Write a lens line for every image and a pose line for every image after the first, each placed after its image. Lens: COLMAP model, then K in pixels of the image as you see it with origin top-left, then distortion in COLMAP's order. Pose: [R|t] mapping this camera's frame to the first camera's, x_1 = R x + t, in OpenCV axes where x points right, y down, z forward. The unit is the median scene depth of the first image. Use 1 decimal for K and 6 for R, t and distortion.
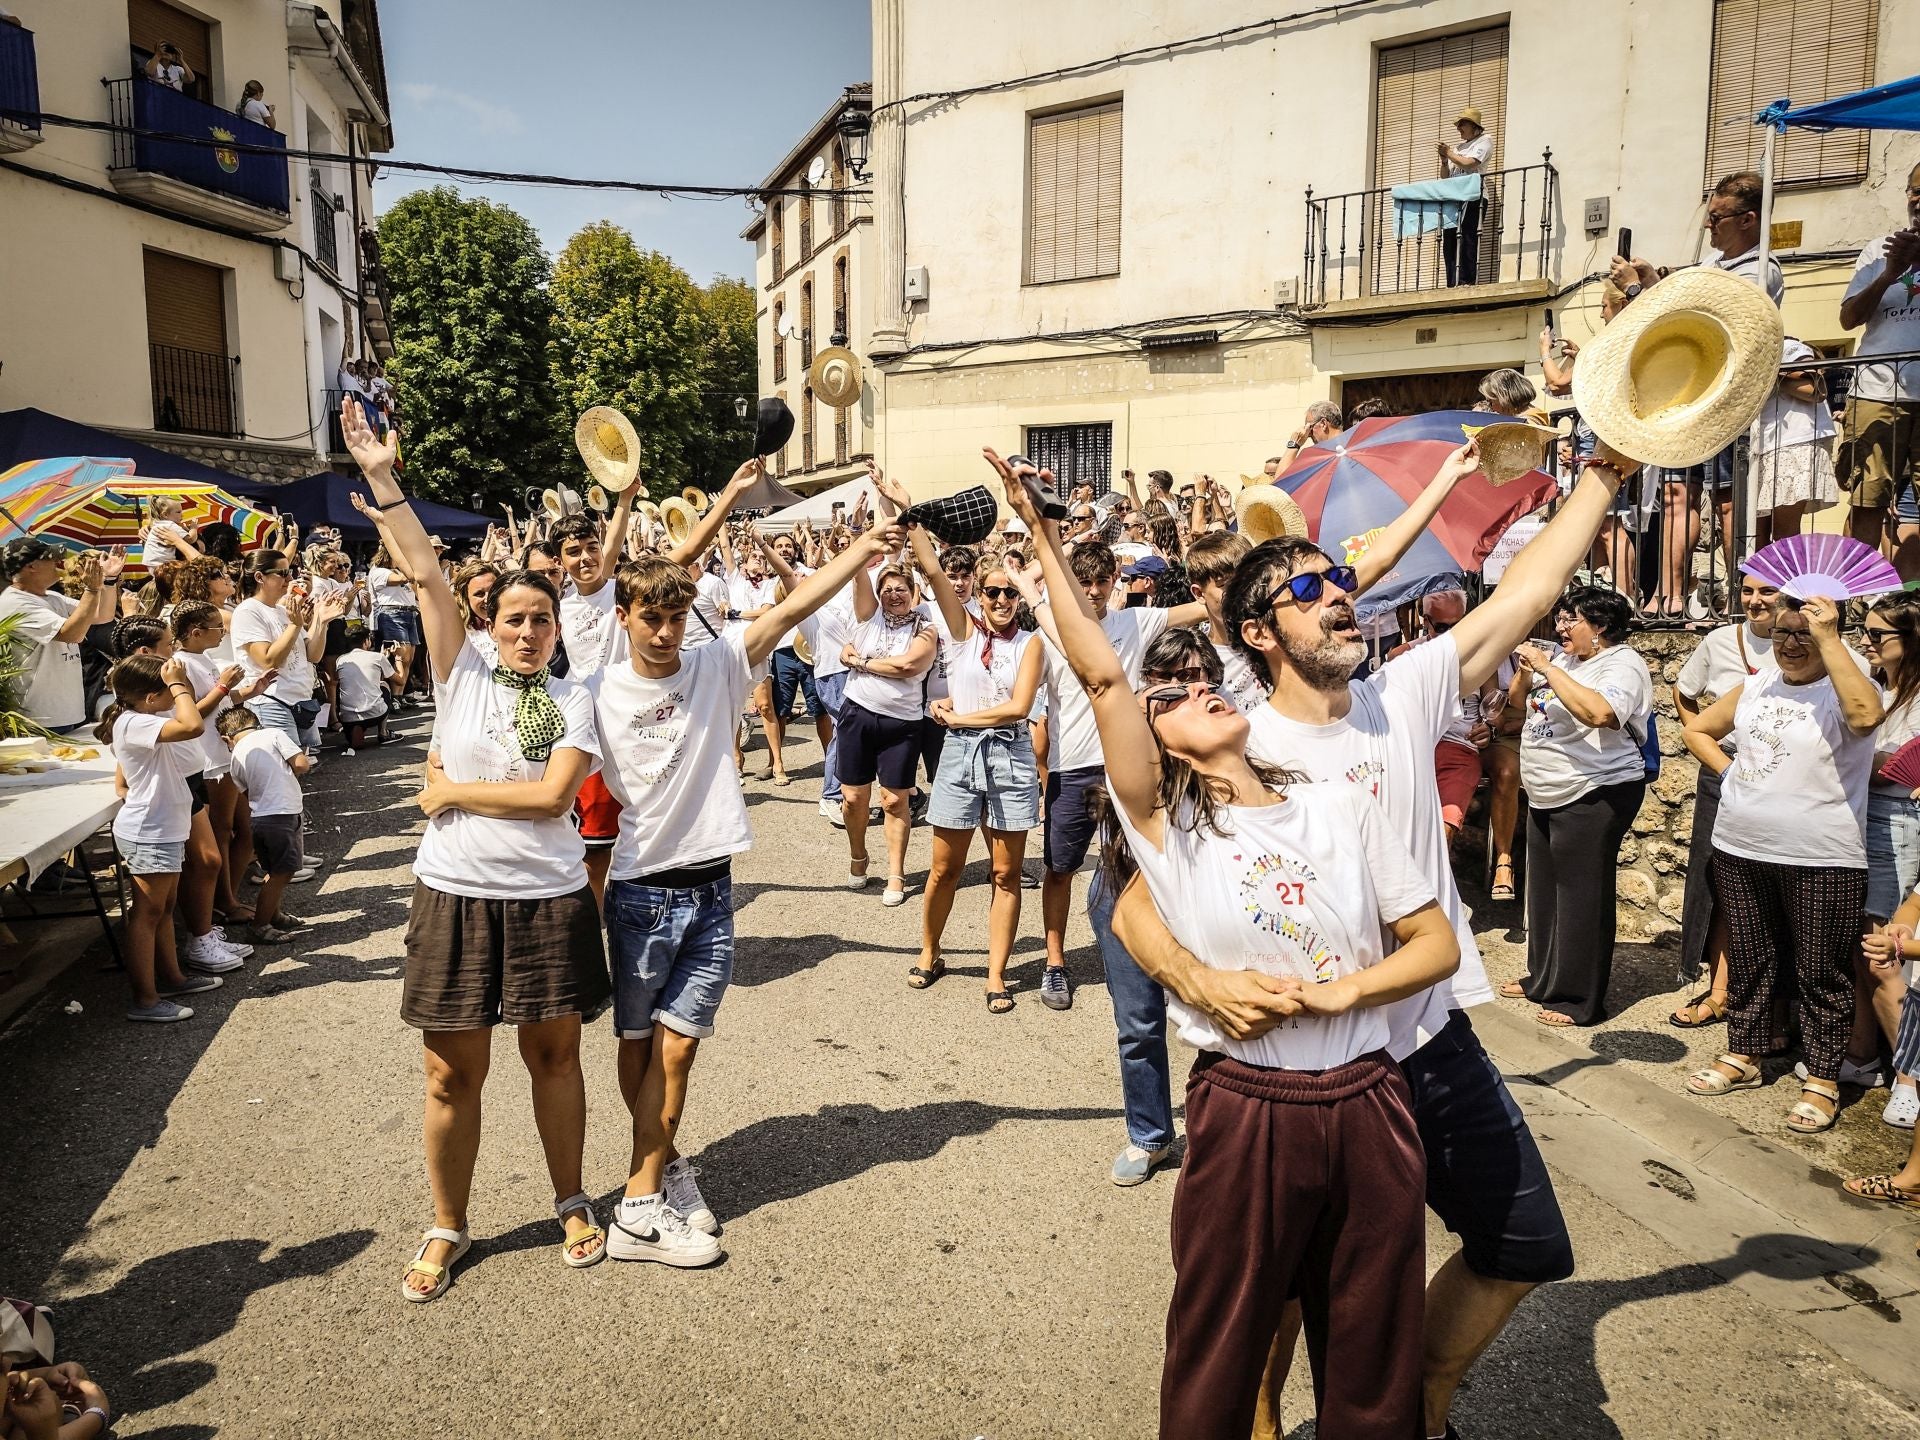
lens RADIAL K [[1307.1, 0, 953.8], [0, 1307.1, 718.6], [0, 0, 1]] dist [0.025557, -0.041108]
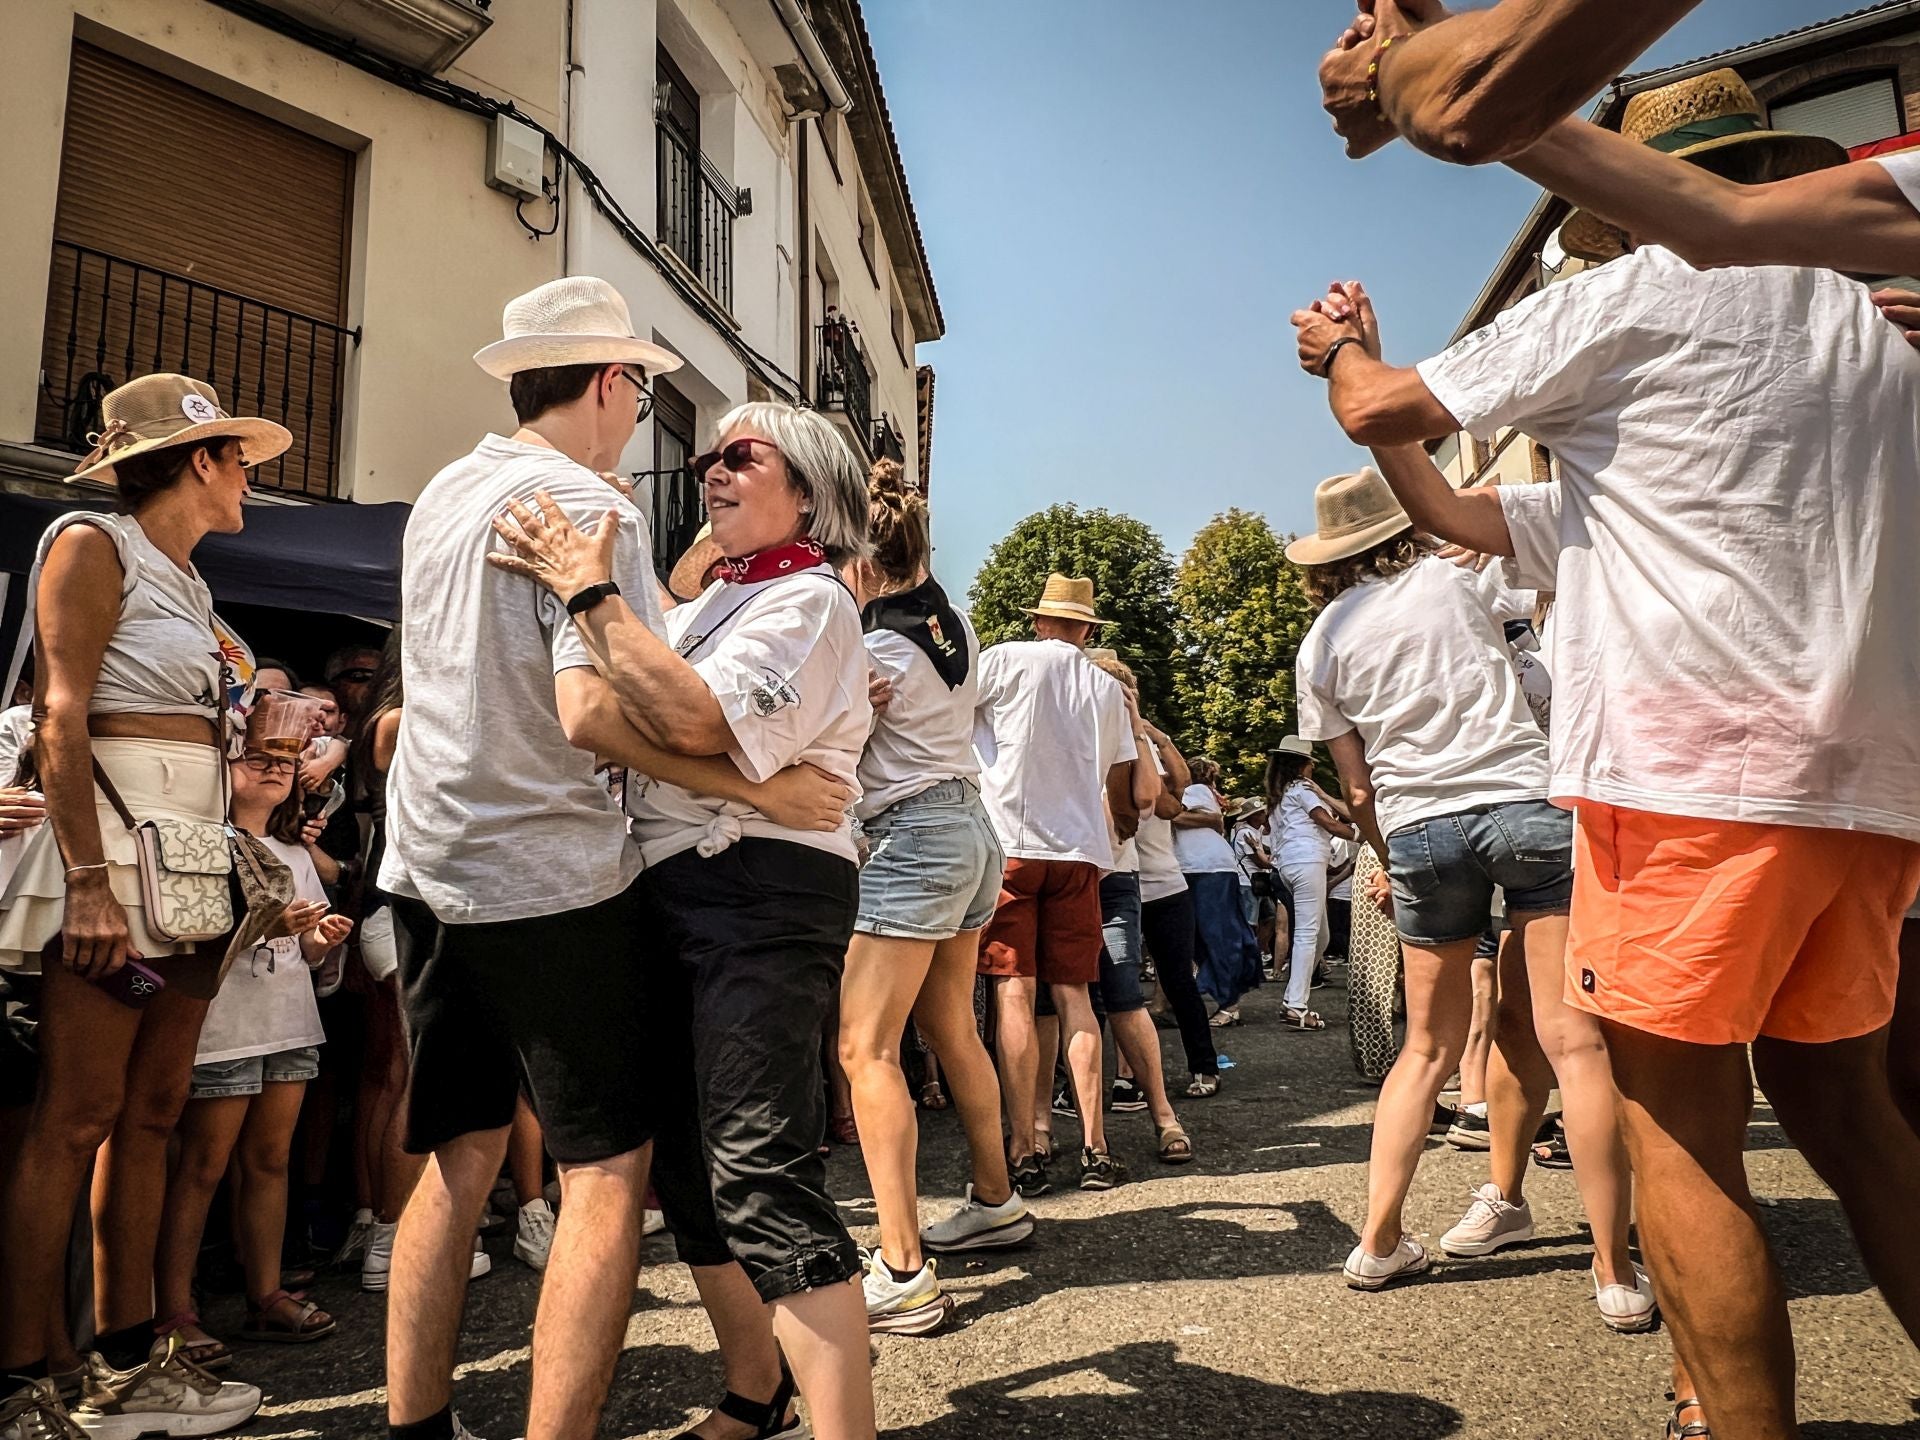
lens RADIAL K [[1307.1, 0, 953.8], [0, 1307.1, 718.6], [0, 0, 1]] dist [0.025557, -0.041108]
pose [[0.888152, -0.099297, -0.448693, -0.168983], [-0.026959, 0.963438, -0.266573, -0.041785], [0.458758, 0.248854, 0.853003, 0.637024]]
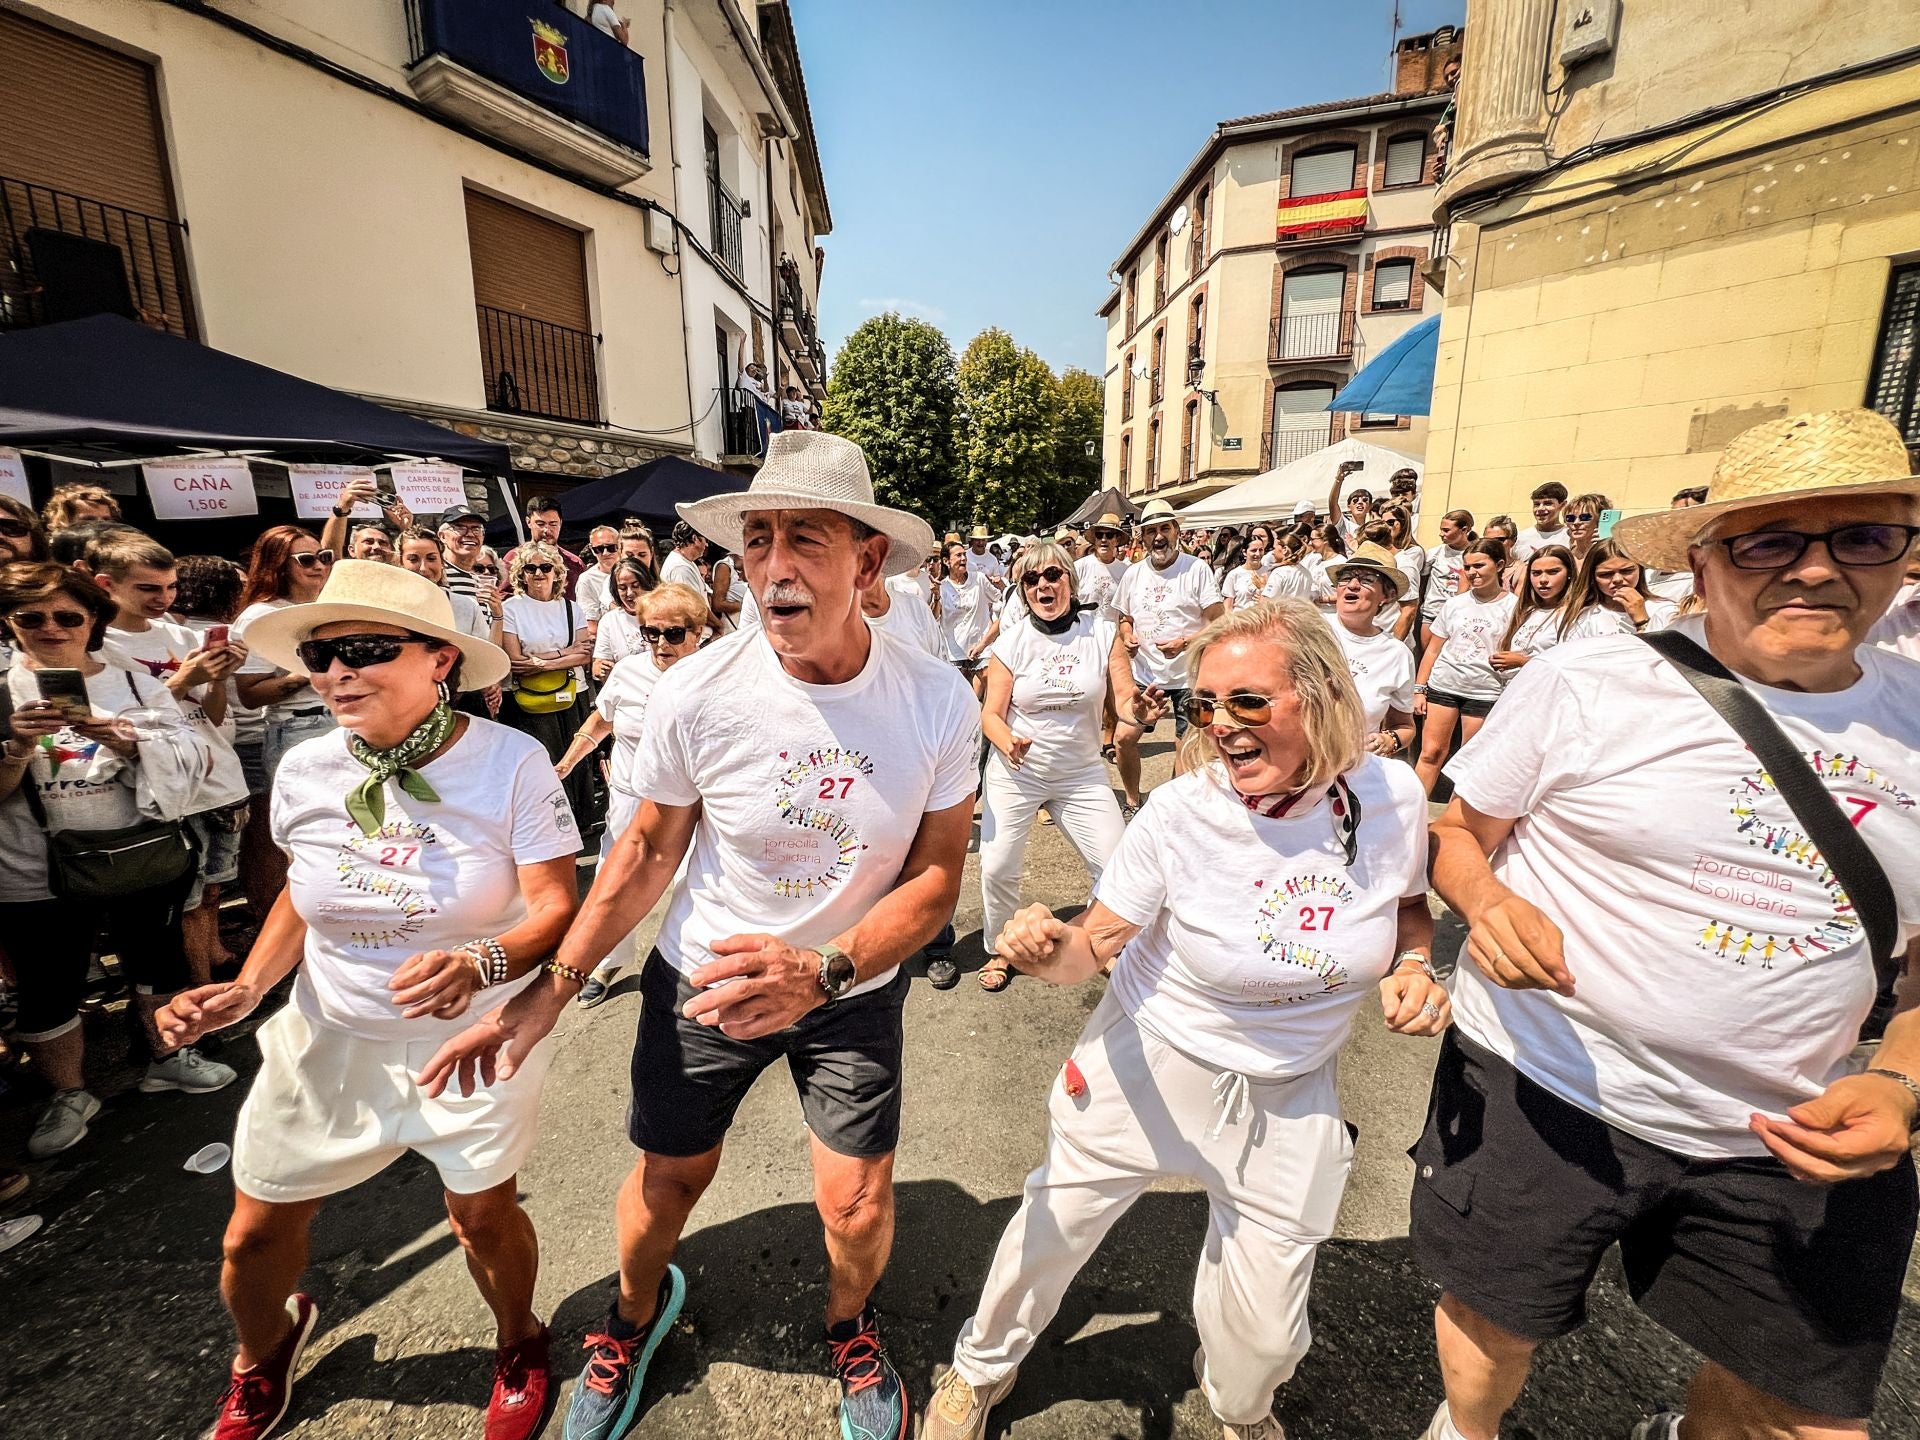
lens RADIAL K [[772.4, 0, 954.0], [0, 772.4, 721.9], [0, 0, 1]] dist [-0.010948, 0.000152]
pose [[0.956425, 0.057814, -0.286198, -0.124256], [-0.035803, 0.996026, 0.081555, -0.053215], [0.289775, -0.067754, 0.954694, 0.461138]]
